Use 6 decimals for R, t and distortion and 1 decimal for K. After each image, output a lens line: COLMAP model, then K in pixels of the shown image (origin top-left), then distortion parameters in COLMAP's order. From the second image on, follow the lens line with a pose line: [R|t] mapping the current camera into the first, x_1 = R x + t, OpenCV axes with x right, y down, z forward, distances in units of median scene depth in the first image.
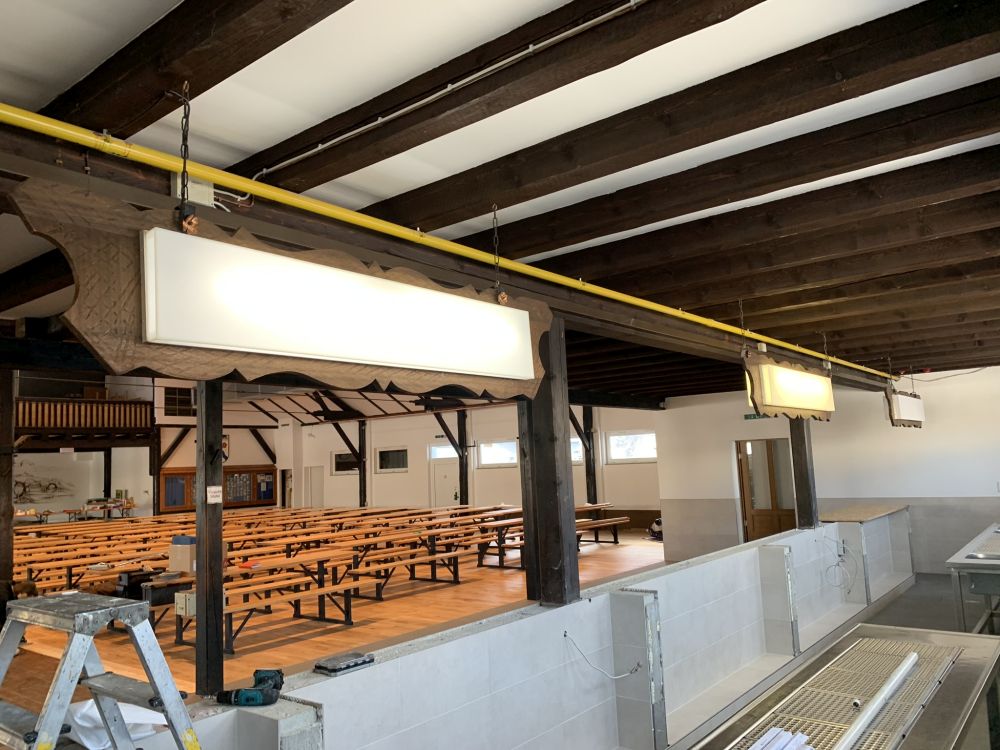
lens RADIAL K [[762.1, 0, 500.0], [0, 762.1, 375.0], [0, 0, 1]] dist [0.033918, -0.043850]
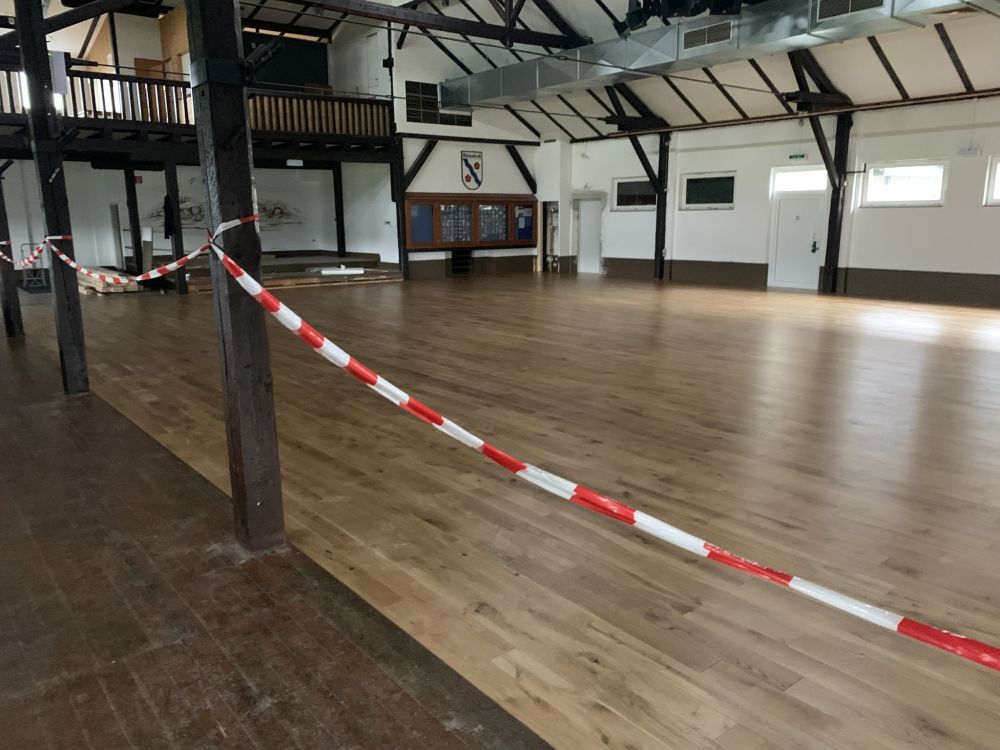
lens RADIAL K [[783.5, 0, 500.0], [0, 783.5, 375.0], [0, 0, 1]] dist [0.041642, -0.043923]
pose [[0.971985, 0.082538, -0.220074, -0.151881], [-0.008364, 0.947868, 0.318554, 0.040879], [0.234894, -0.307789, 0.922004, 0.222102]]
